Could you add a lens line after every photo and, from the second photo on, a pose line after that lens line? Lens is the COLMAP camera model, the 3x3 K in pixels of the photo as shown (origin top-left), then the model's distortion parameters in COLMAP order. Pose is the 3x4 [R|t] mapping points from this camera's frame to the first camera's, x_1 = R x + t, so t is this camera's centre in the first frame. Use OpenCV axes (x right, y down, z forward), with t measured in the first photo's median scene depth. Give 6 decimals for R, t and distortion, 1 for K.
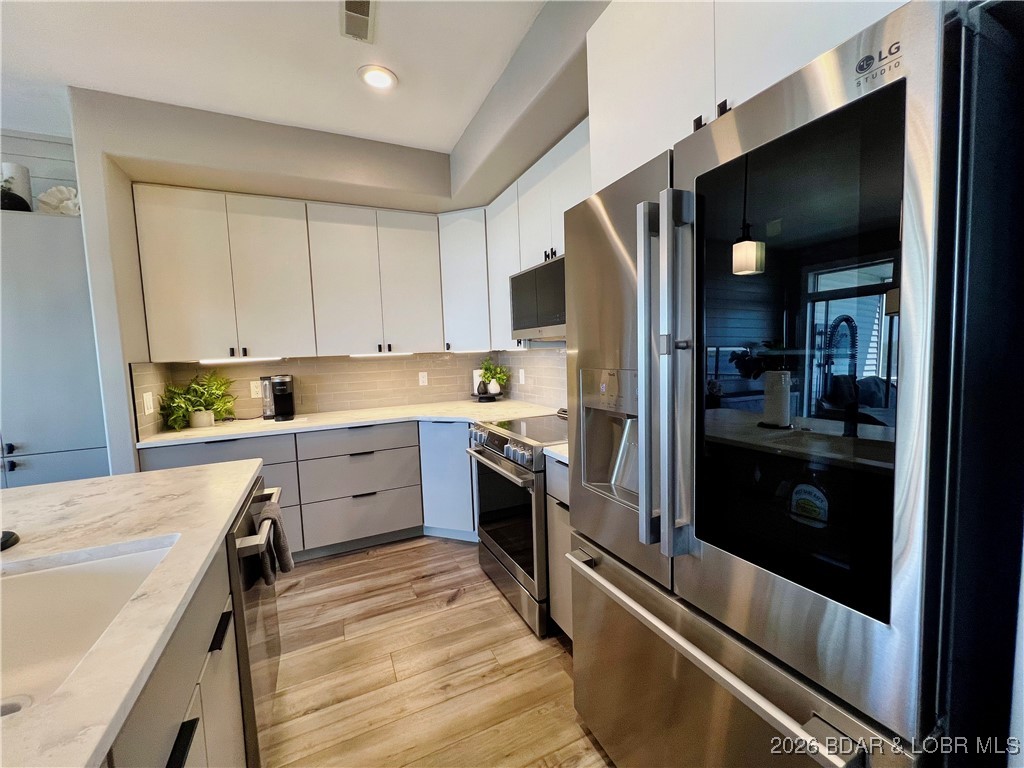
lens RADIAL K [[408.3, 0, 511.5], [0, 408.3, 381.7], [0, 0, 1]] dist [-0.005053, 0.001798]
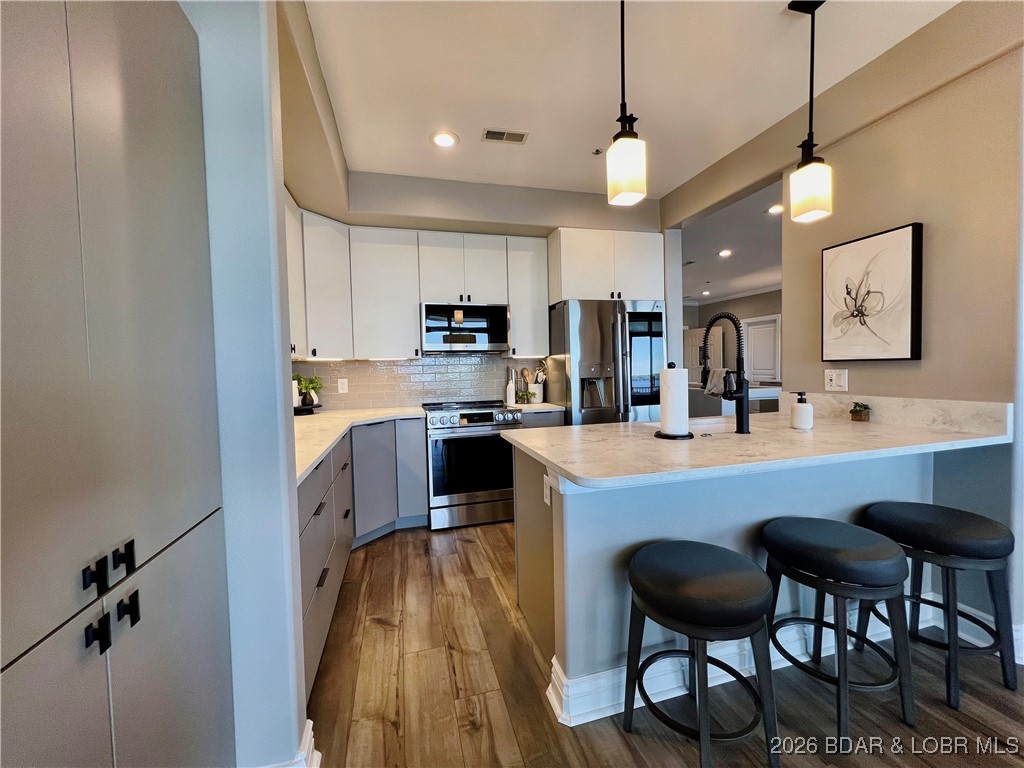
lens RADIAL K [[408.3, 0, 510.0], [0, 408.3, 382.2], [0, 0, 1]] dist [-0.005053, 0.001798]
pose [[0.173923, 0.000522, 0.984759, -1.195375], [0.091188, 0.995695, -0.016633, 0.044666], [-0.980528, 0.092692, 0.173126, 0.494736]]
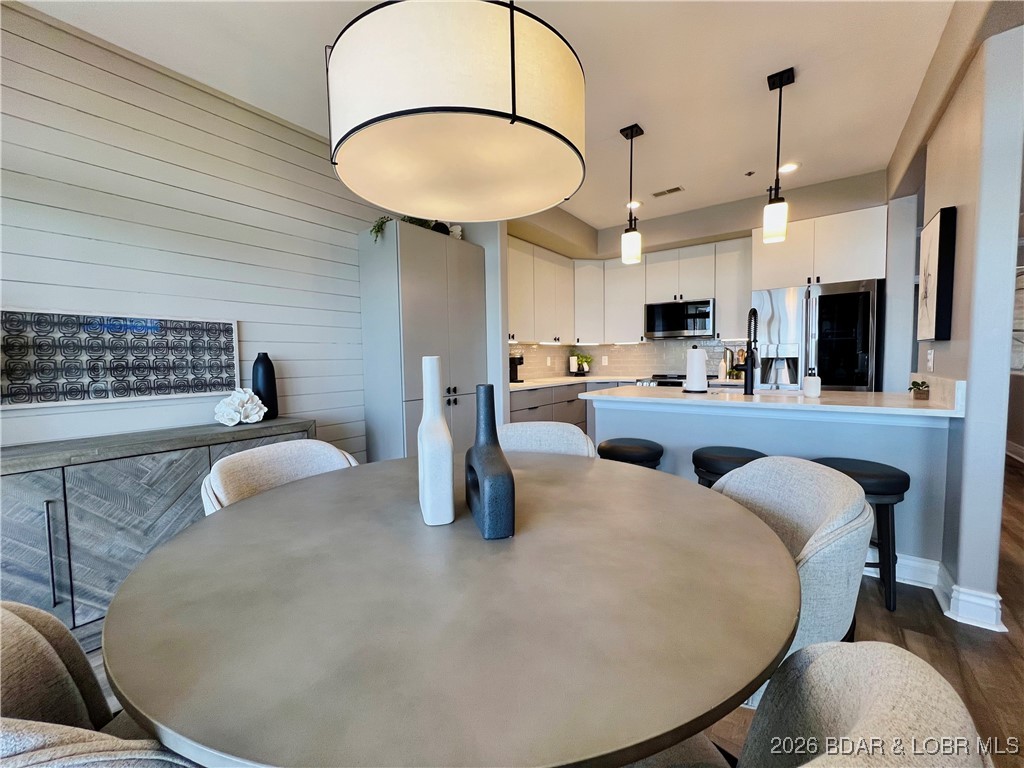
lens RADIAL K [[408.3, 0, 510.9], [0, 408.3, 381.8], [0, 0, 1]] dist [-0.005053, 0.001798]
pose [[0.878139, -0.003629, 0.478391, -1.417457], [0.017775, 0.999528, -0.025045, 0.139364], [-0.478074, 0.030496, 0.877790, -0.362558]]
